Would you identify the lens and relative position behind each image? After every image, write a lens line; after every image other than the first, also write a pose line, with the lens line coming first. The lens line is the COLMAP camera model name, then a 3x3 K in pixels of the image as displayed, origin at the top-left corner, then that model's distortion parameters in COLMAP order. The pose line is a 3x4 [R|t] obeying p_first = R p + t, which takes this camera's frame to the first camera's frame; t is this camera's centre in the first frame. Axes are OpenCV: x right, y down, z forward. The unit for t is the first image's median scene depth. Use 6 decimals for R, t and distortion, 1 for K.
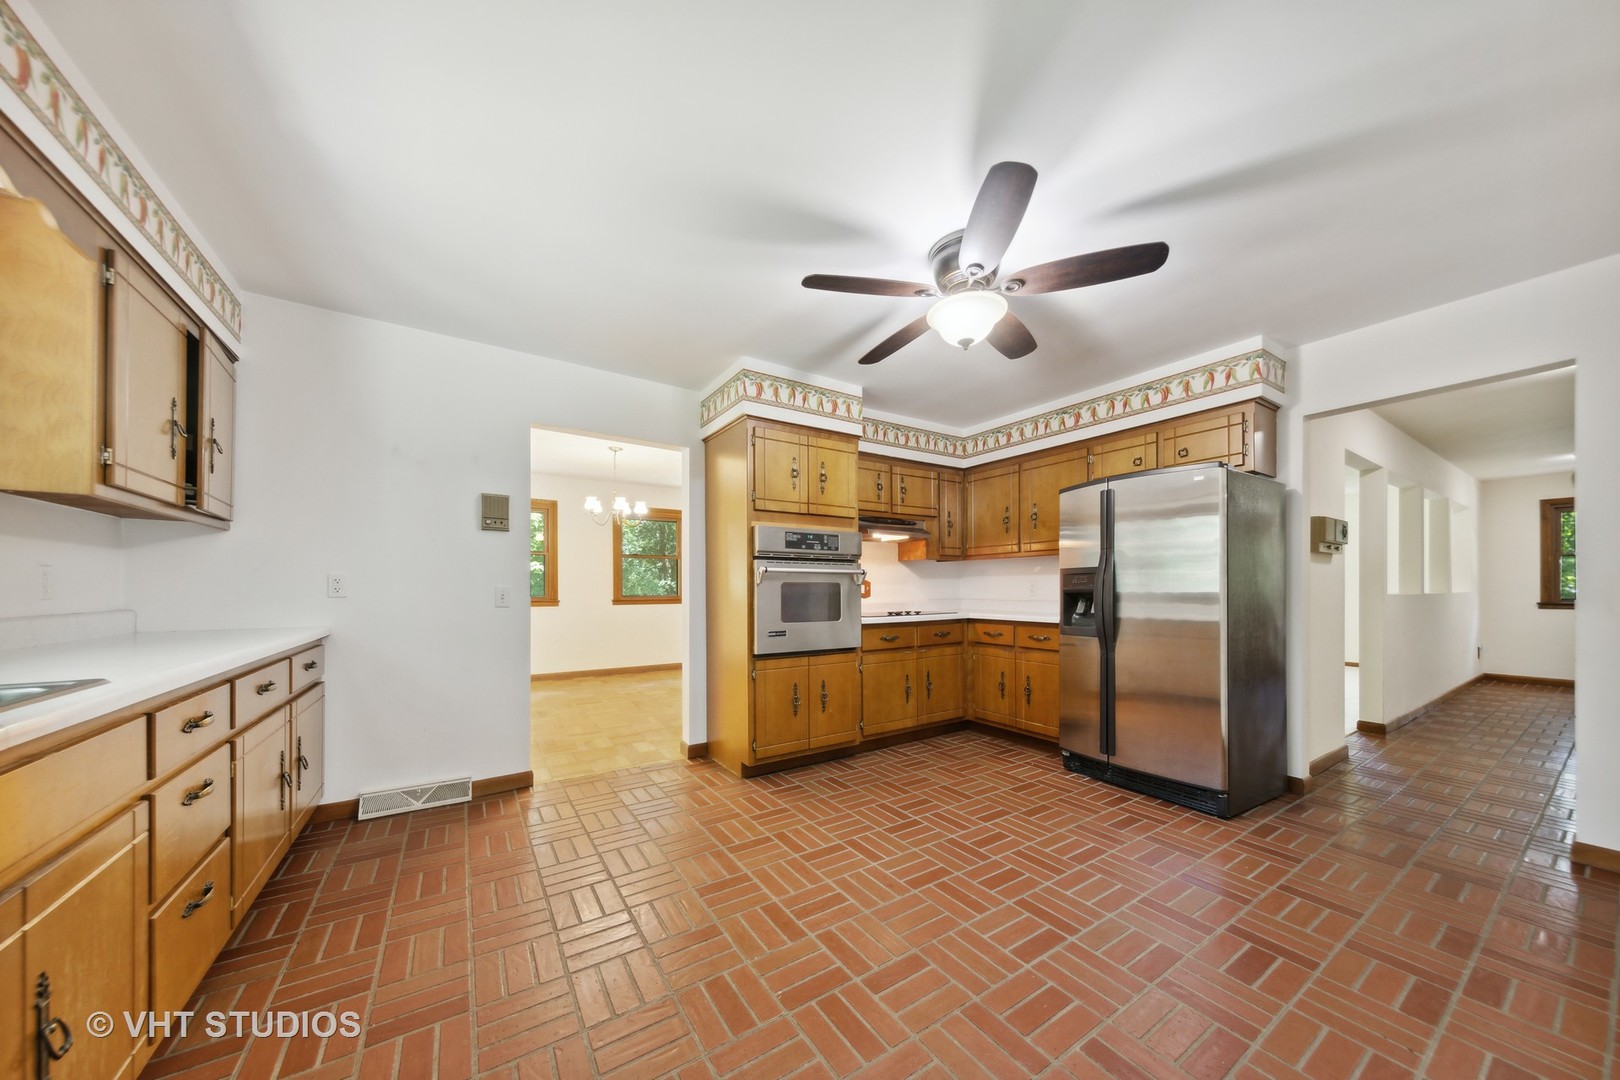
lens RADIAL K [[523.7, 0, 799.5], [0, 523.7, 586.3], [0, 0, 1]] dist [0.010268, 0.000052]
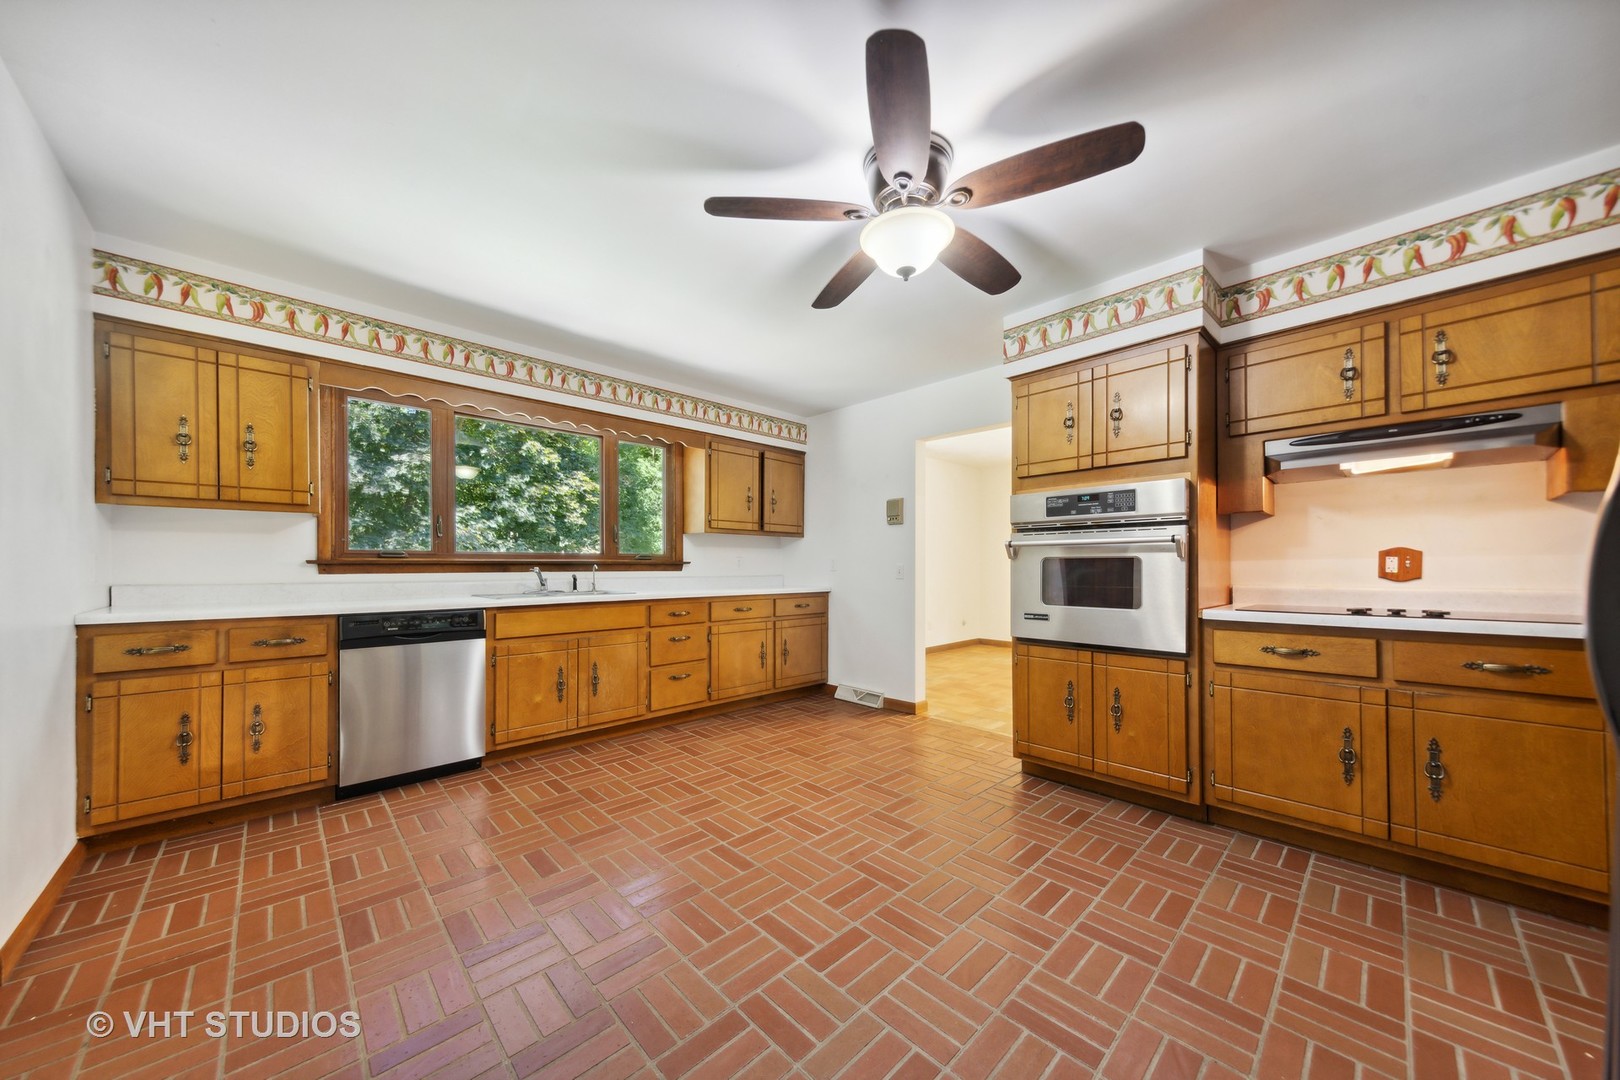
lens RADIAL K [[557.0, 0, 818.5], [0, 557.0, 564.0], [0, 0, 1]] dist [0.000893, -0.000041]
pose [[0.207084, -0.005169, -0.978310, 0.760697], [0.005938, 0.999974, -0.004027, 0.004747], [0.978305, -0.004975, 0.207109, 0.443765]]
